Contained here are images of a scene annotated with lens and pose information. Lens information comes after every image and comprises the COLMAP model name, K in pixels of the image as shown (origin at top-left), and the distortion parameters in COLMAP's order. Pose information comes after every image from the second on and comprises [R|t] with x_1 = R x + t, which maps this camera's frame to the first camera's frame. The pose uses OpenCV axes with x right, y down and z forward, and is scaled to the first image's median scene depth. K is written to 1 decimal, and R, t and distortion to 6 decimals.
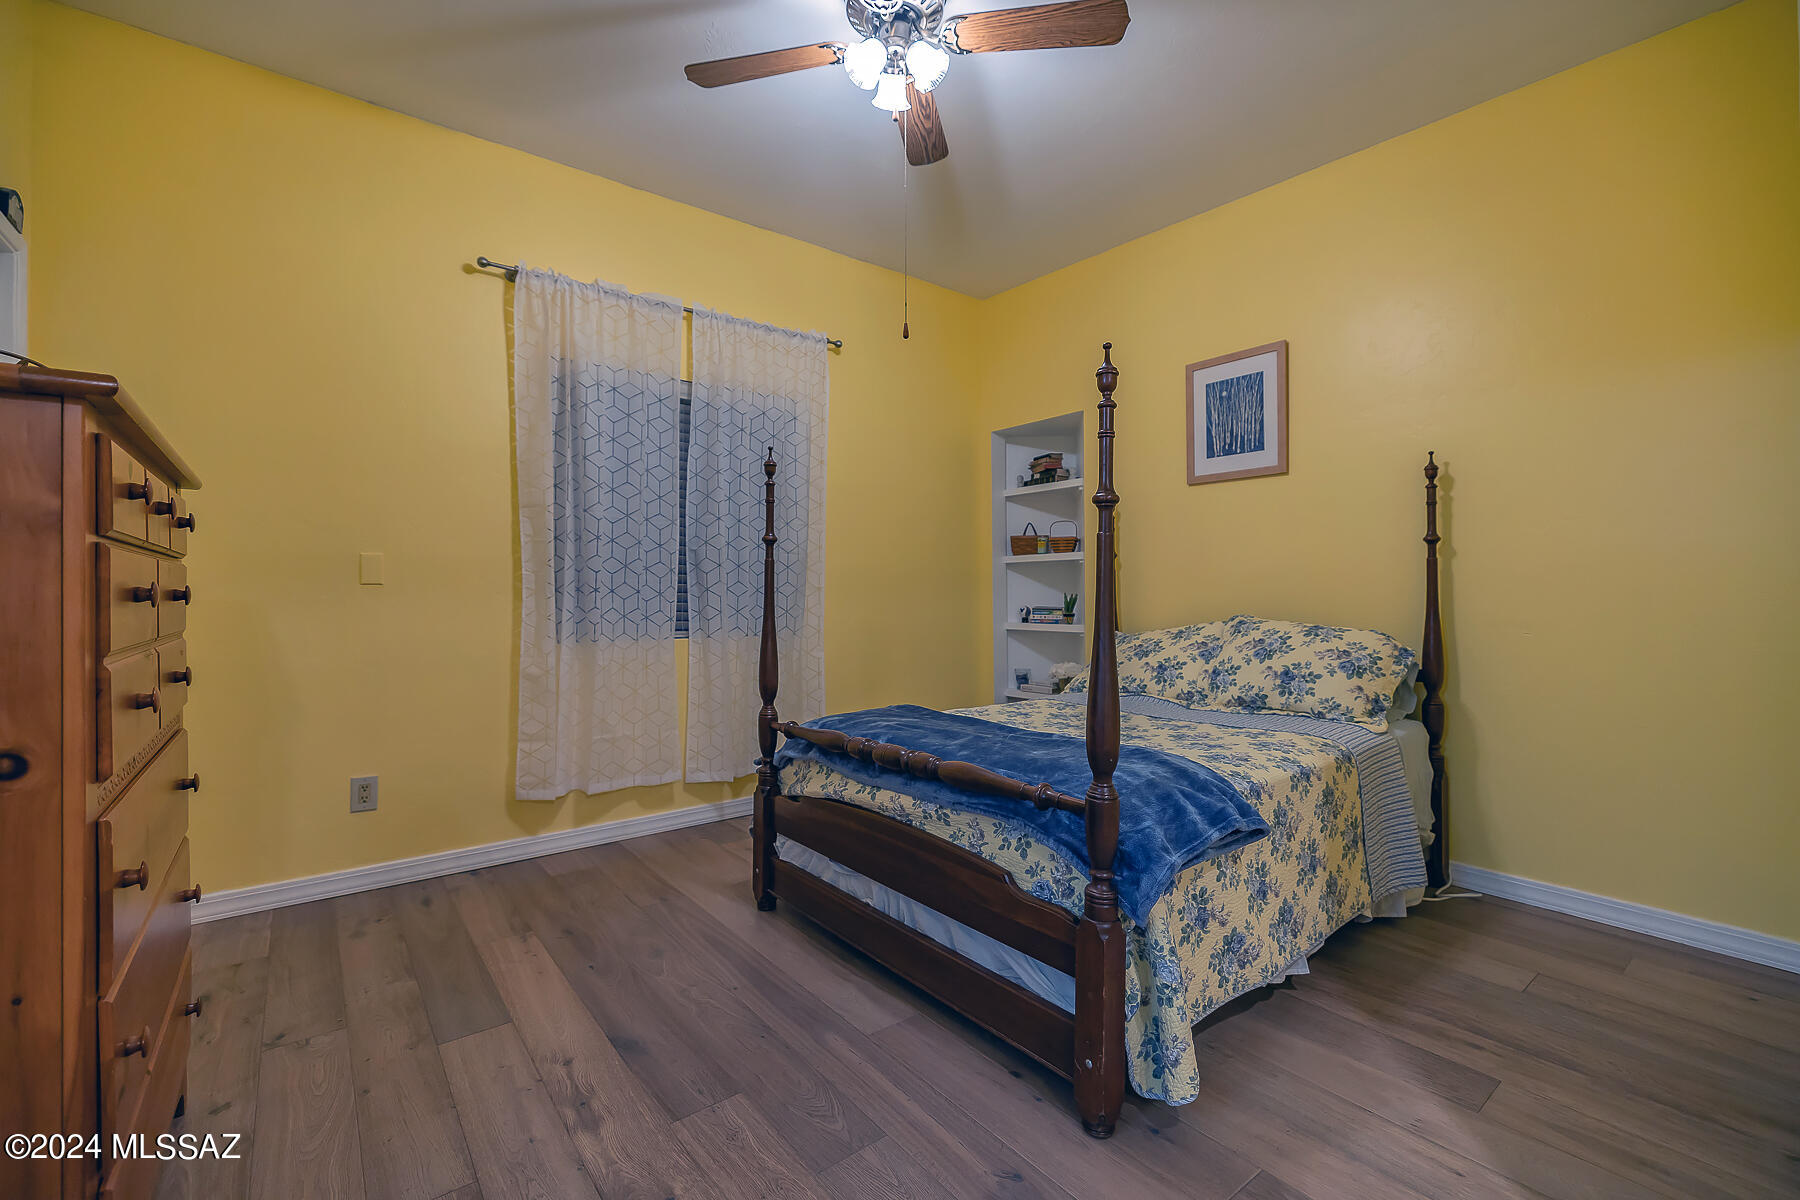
lens RADIAL K [[775.4, 0, 886.7], [0, 775.4, 590.5], [0, 0, 1]] dist [0.003208, -0.001171]
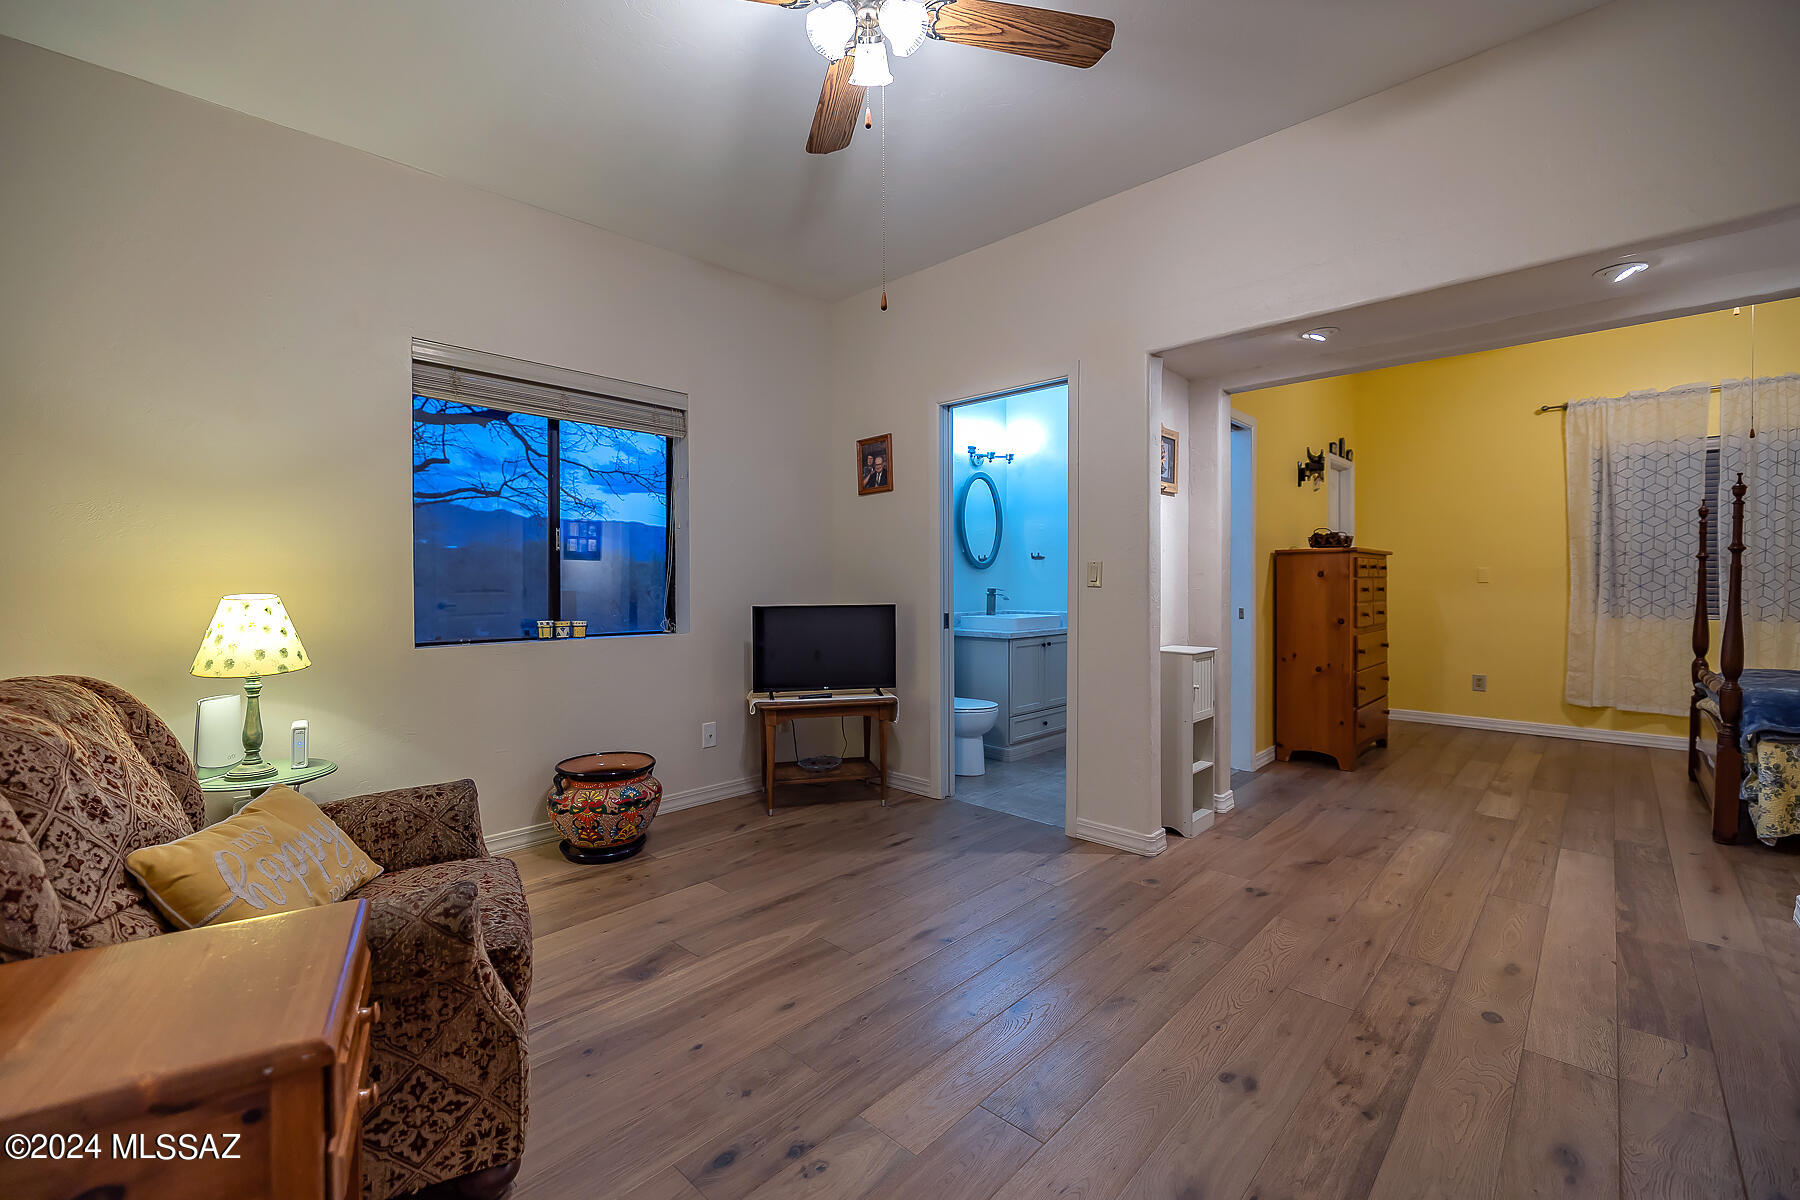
lens RADIAL K [[775.4, 0, 891.2], [0, 775.4, 586.2], [0, 0, 1]] dist [0.003208, -0.001171]
pose [[0.176172, 0.006627, -0.984337, 0.982619], [0.005770, 0.999953, 0.007765, -0.021855], [0.984342, -0.007047, 0.176126, -0.819553]]
